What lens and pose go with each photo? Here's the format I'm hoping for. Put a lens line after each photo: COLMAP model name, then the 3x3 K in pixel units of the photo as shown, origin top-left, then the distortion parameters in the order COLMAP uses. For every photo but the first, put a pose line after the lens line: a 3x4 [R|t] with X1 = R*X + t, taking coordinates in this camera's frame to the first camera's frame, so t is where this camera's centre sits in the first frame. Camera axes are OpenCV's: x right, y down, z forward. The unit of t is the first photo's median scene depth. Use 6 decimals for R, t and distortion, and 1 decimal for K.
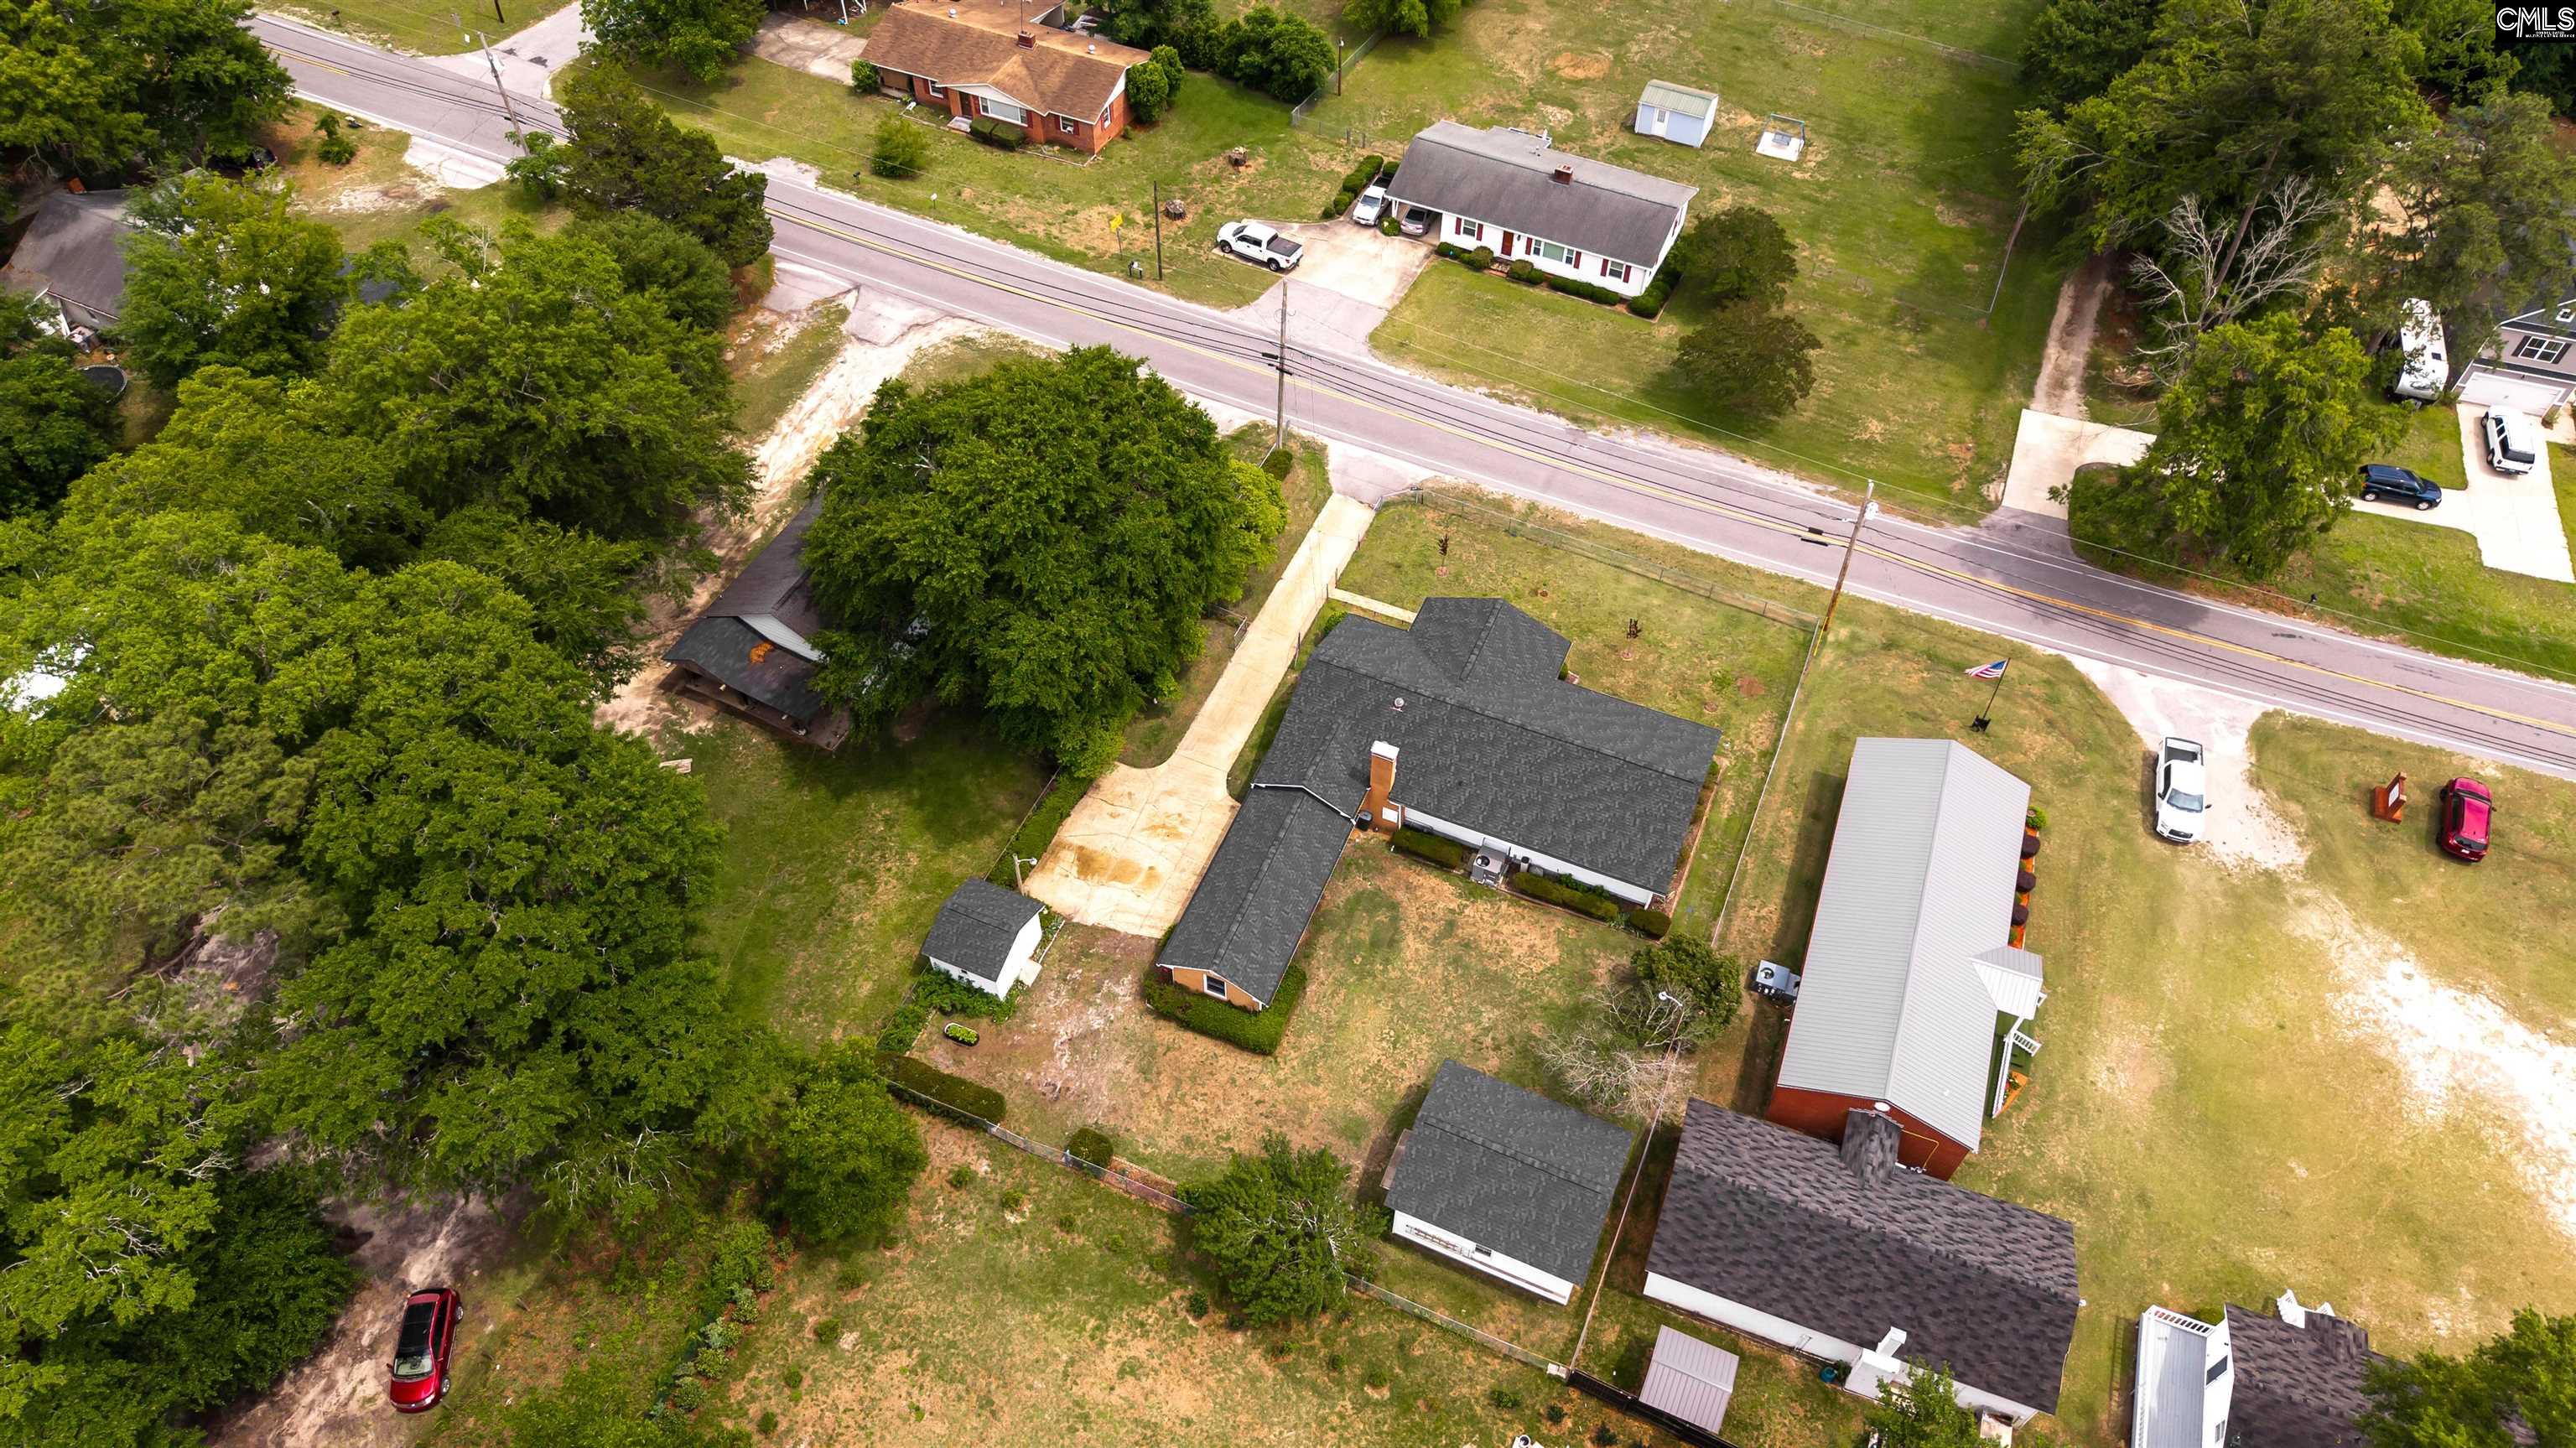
lens RADIAL K [[1726.2, 0, 1296.6], [0, 1726.2, 731.7], [0, 0, 1]] dist [0.011772, -0.014256]
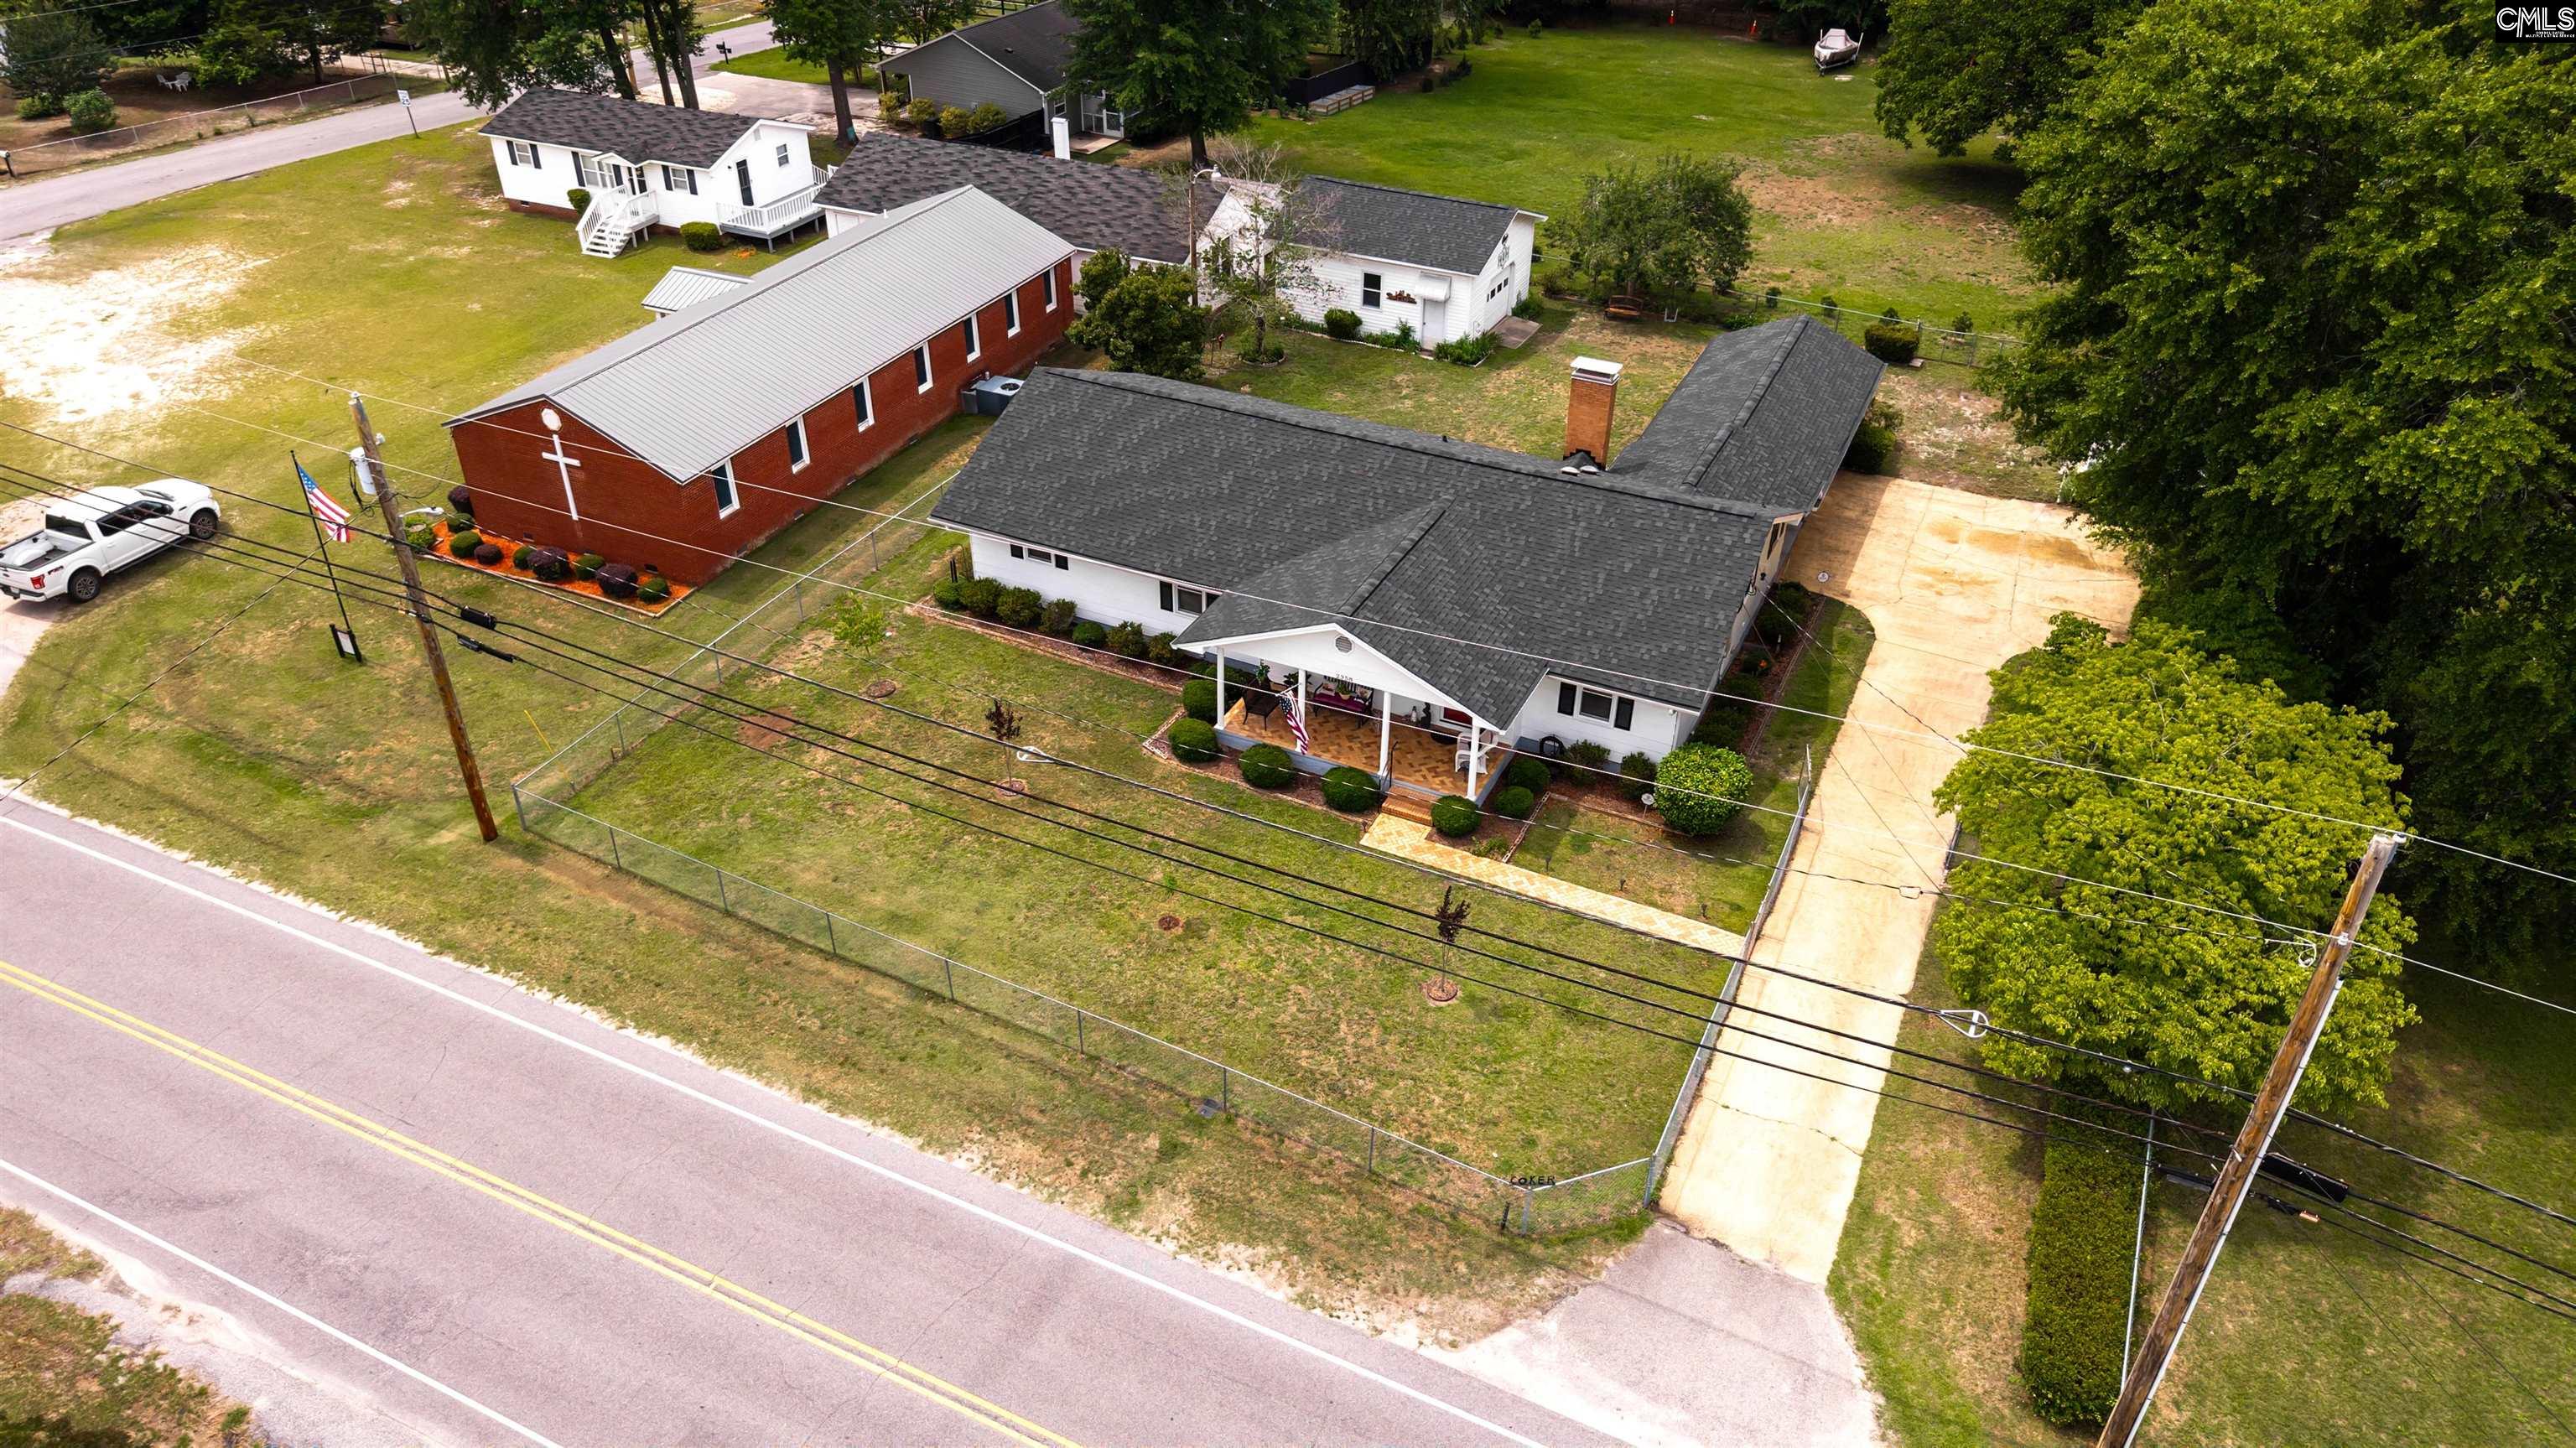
lens RADIAL K [[1726.2, 0, 1286.5], [0, 1726.2, 729.3], [0, 0, 1]] dist [0.011772, -0.014256]
pose [[-0.998433, -0.049284, 0.026491, 0.125362], [0.021703, 0.095278, 0.995214, -0.511159], [-0.051572, 0.994230, -0.094059, 1.123222]]
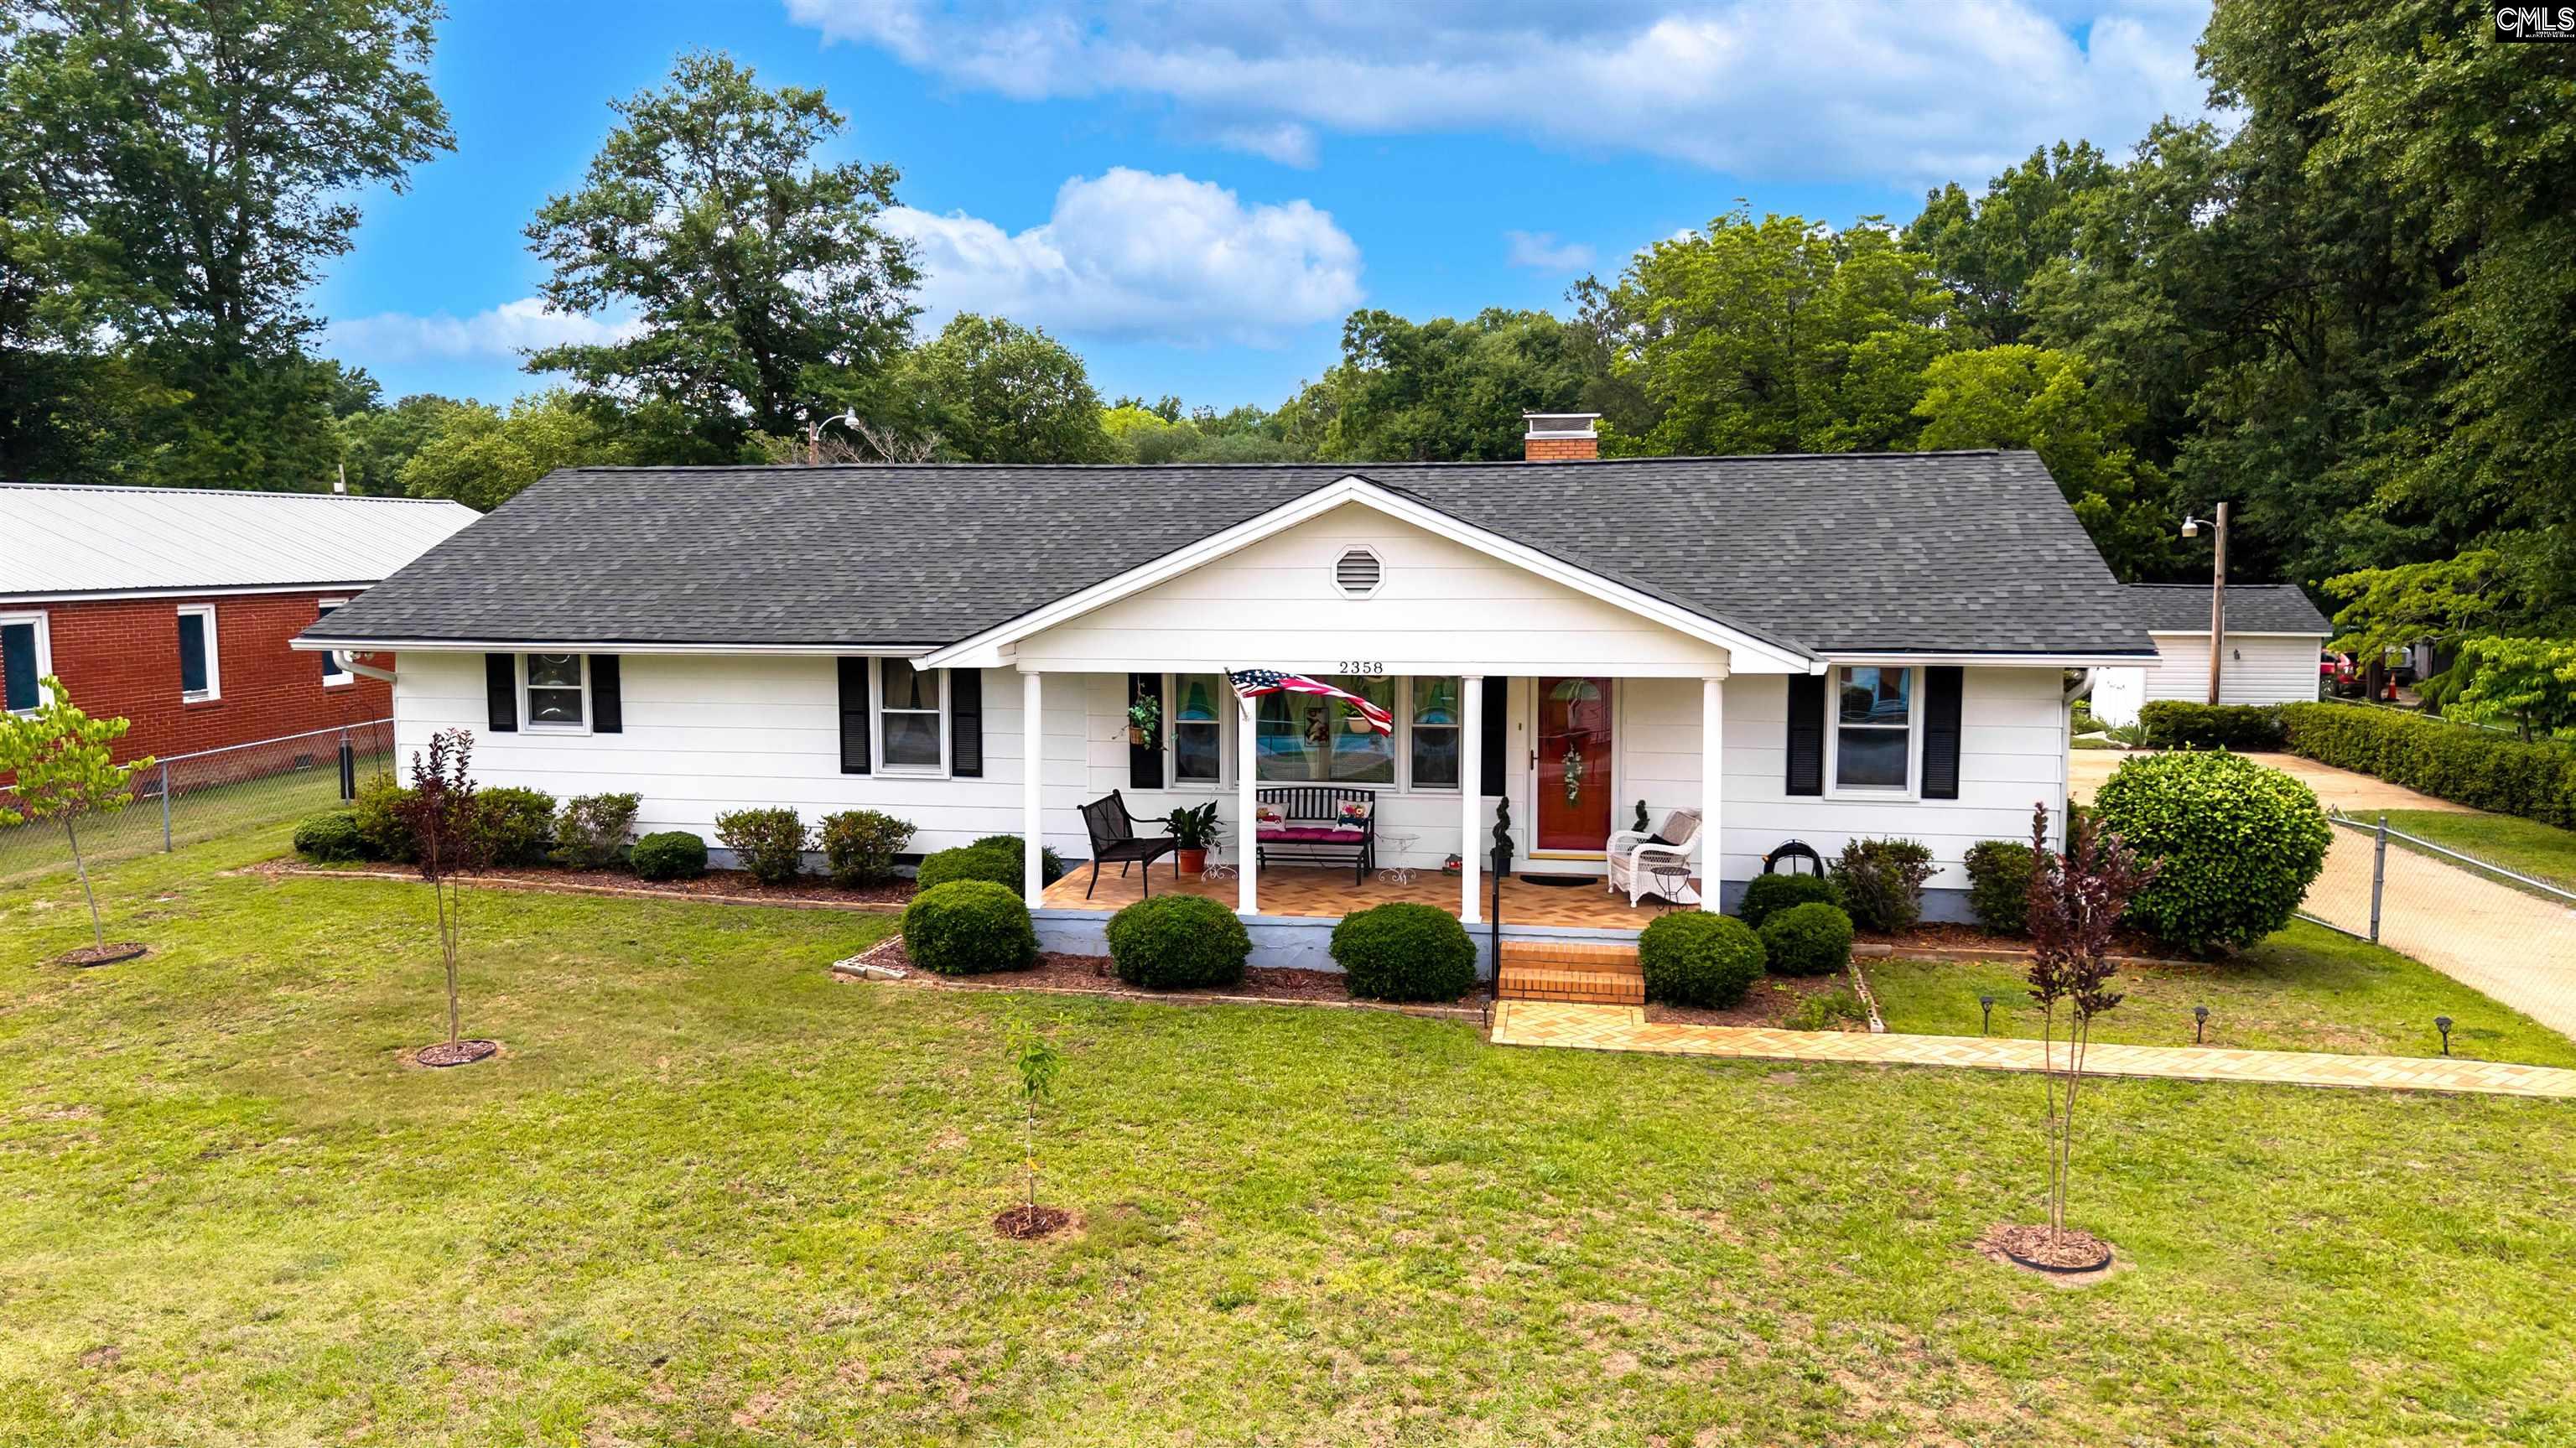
lens RADIAL K [[1726.2, 0, 1282.3], [0, 1726.2, 731.7], [0, 0, 1]] dist [0.011772, -0.014256]
pose [[-0.974310, 0.006159, -0.225126, 0.172477], [-0.183870, 0.555465, 0.810956, -0.208841], [0.130044, 0.831517, -0.540063, 1.170699]]
